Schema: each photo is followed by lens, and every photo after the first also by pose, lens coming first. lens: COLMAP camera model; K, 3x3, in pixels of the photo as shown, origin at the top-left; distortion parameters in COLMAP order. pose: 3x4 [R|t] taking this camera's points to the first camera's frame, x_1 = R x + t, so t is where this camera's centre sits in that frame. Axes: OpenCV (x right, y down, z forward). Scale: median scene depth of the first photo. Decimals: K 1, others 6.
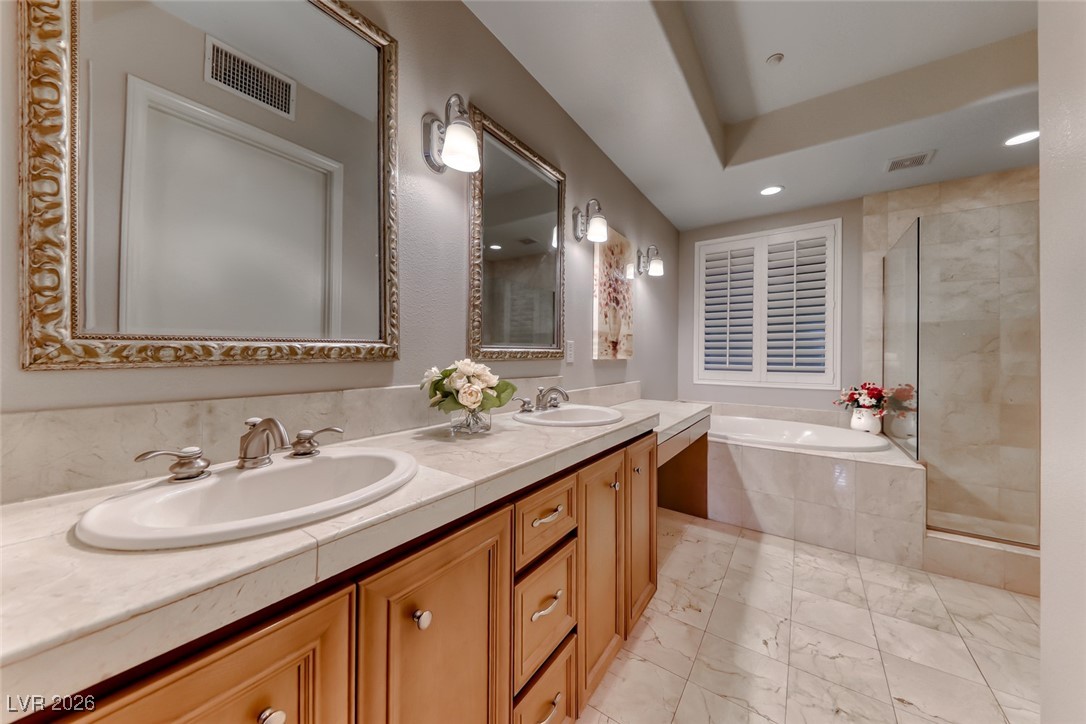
lens RADIAL K [[372.9, 0, 533.4], [0, 372.9, 359.7], [0, 0, 1]] dist [0.008247, -0.000958]
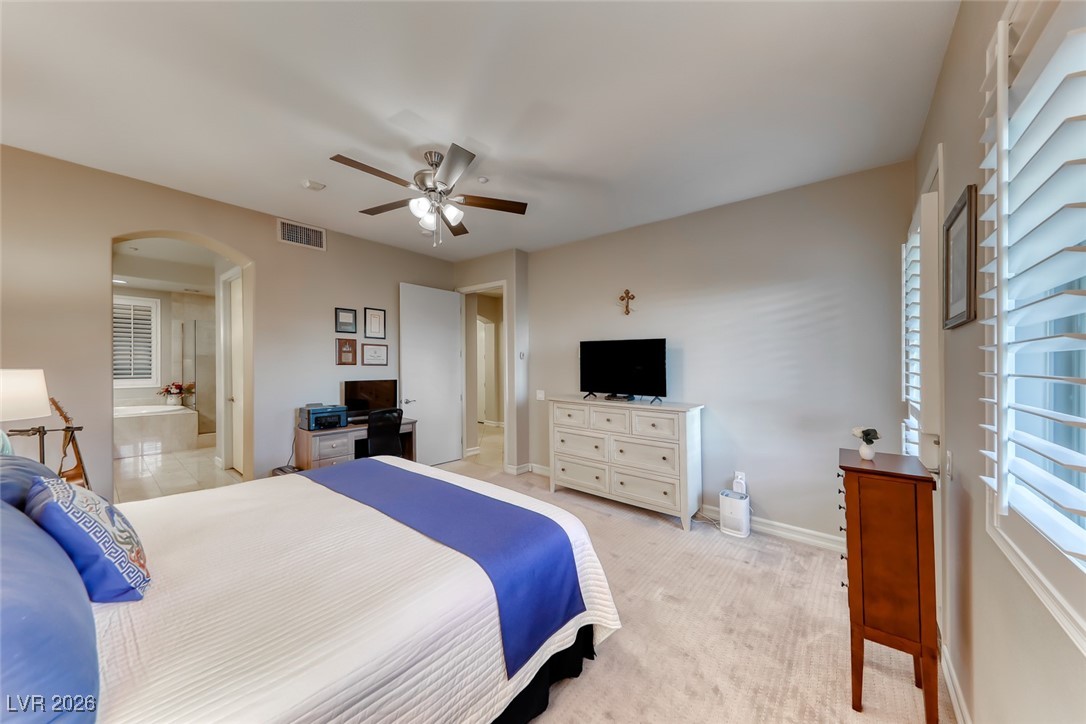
lens RADIAL K [[372.9, 0, 539.5], [0, 372.9, 363.0], [0, 0, 1]] dist [0.008247, -0.000958]
pose [[0.059102, -0.013295, 0.998163, -1.199820], [-0.010285, 0.999850, 0.013926, -0.106415], [-0.998199, -0.011089, 0.058956, -1.281886]]
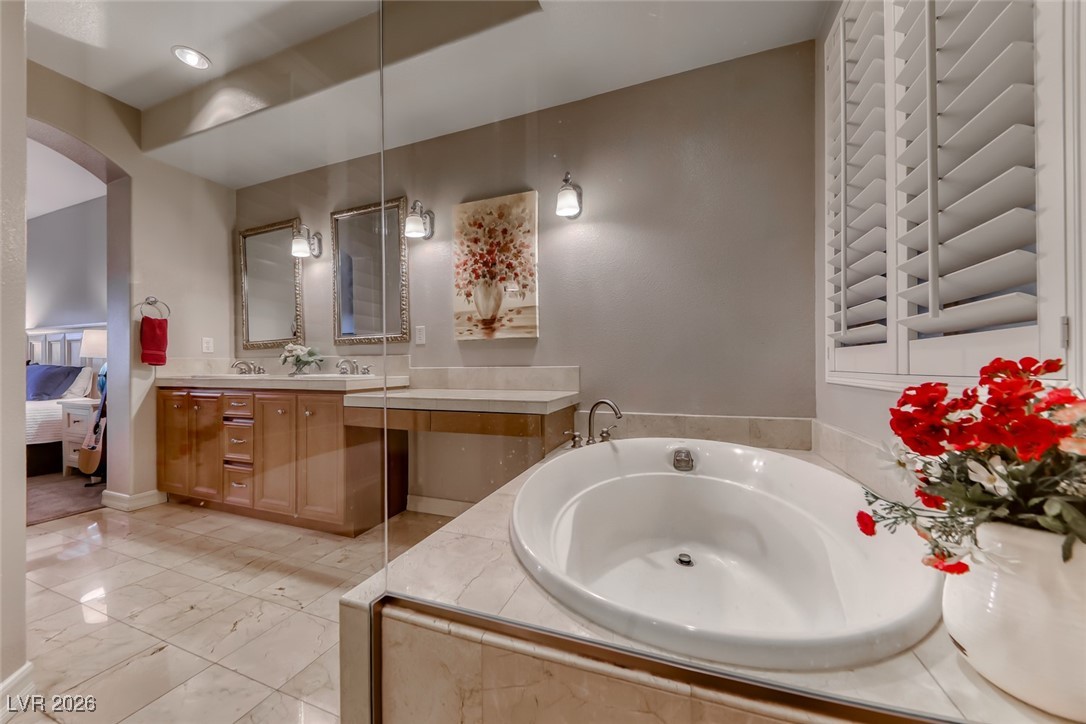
lens RADIAL K [[372.9, 0, 538.1], [0, 372.9, 364.6], [0, 0, 1]] dist [0.008247, -0.000958]
pose [[0.263780, -0.001746, -0.964581, 1.067520], [0.007059, 0.999975, 0.000121, 0.060034], [0.964557, -0.006841, 0.263786, 0.820962]]
